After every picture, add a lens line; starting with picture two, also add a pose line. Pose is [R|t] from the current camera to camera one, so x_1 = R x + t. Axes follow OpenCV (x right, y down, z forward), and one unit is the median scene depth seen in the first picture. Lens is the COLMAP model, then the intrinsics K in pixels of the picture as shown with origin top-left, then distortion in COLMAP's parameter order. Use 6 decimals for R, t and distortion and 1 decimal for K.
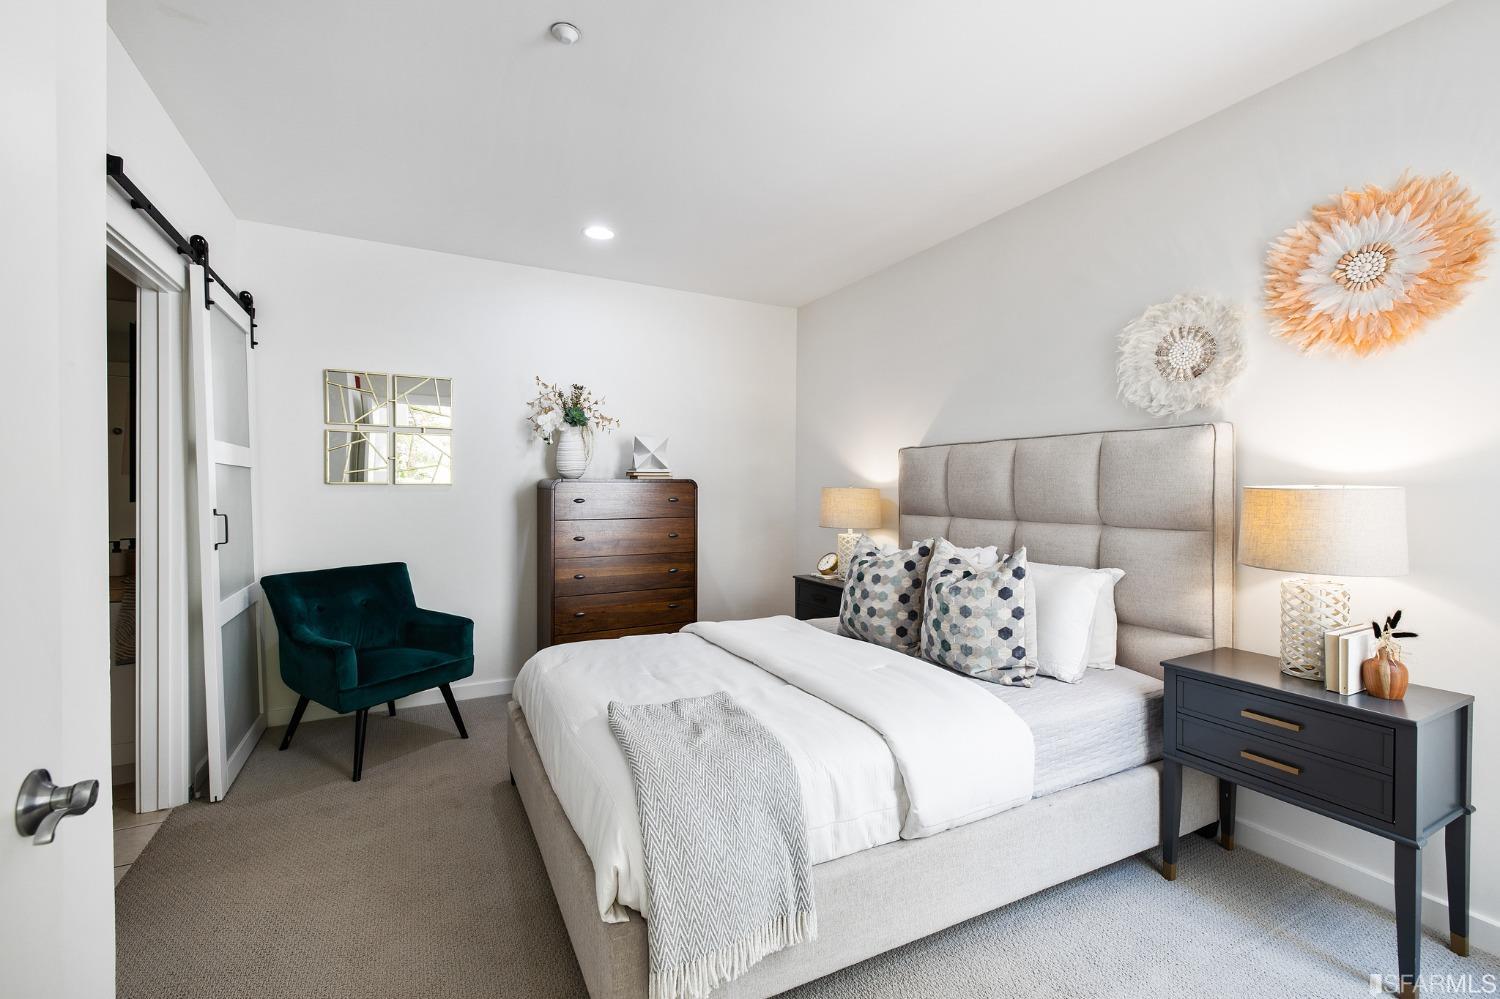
lens RADIAL K [[639.8, 0, 753.1], [0, 639.8, 490.3], [0, 0, 1]] dist [-0.039443, 0.011517]
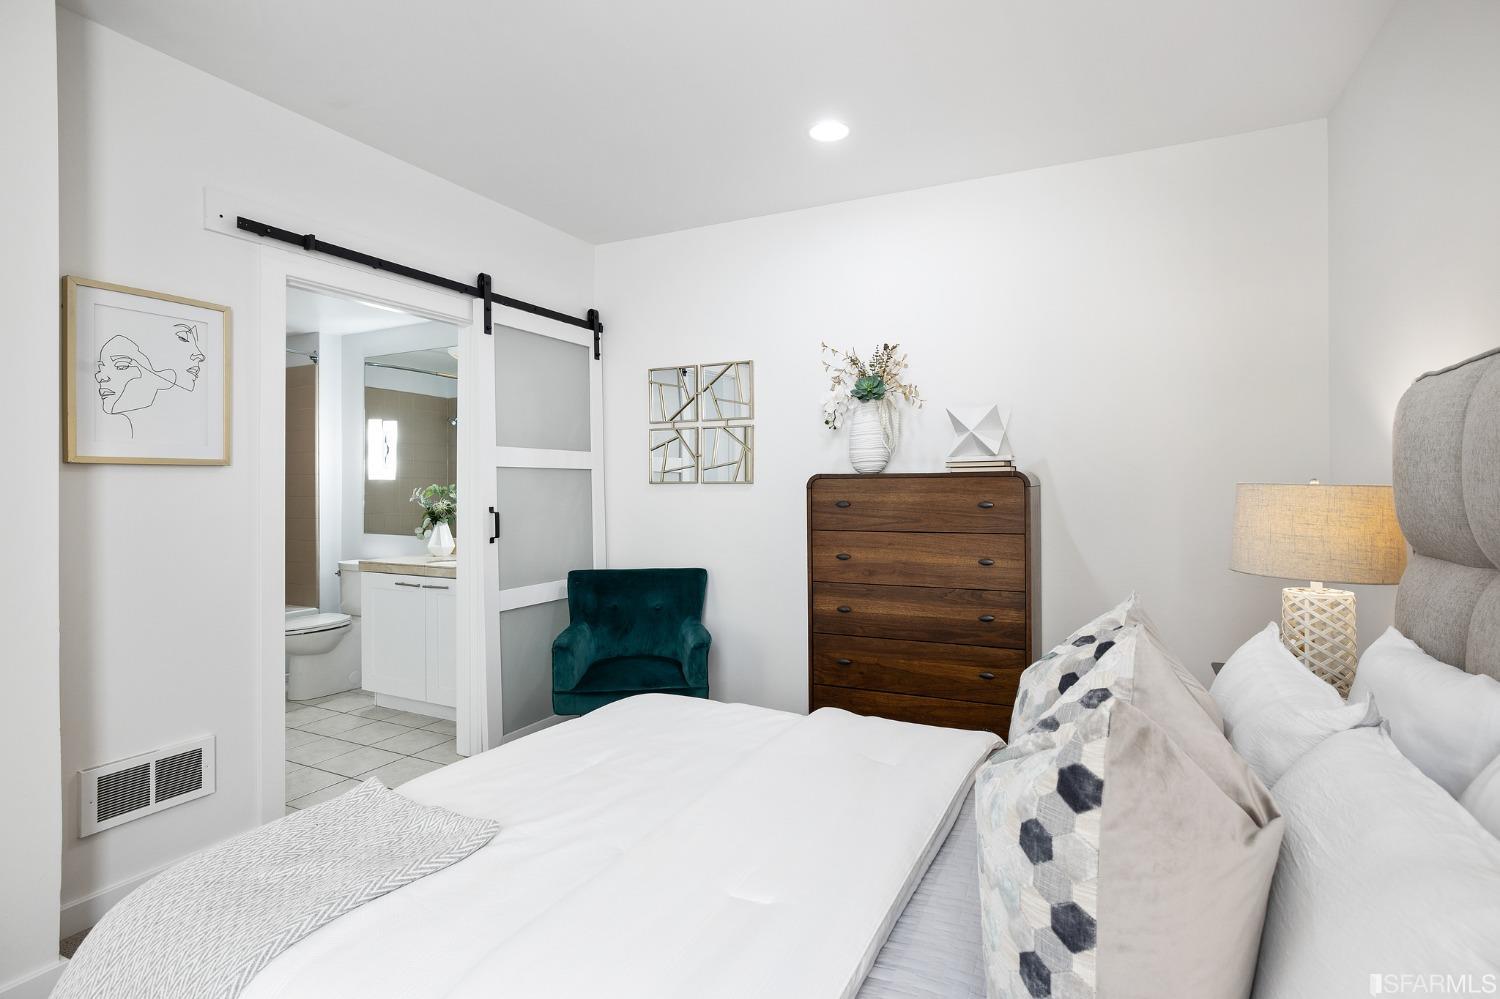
lens RADIAL K [[759.5, 0, 749.5], [0, 759.5, 482.6], [0, 0, 1]] dist [-0.029672, -0.000483]
pose [[0.581017, -0.006773, -0.813863, 0.350561], [0.002649, 0.999976, -0.006431, -0.003183], [0.813887, 0.001581, 0.581021, 0.394376]]
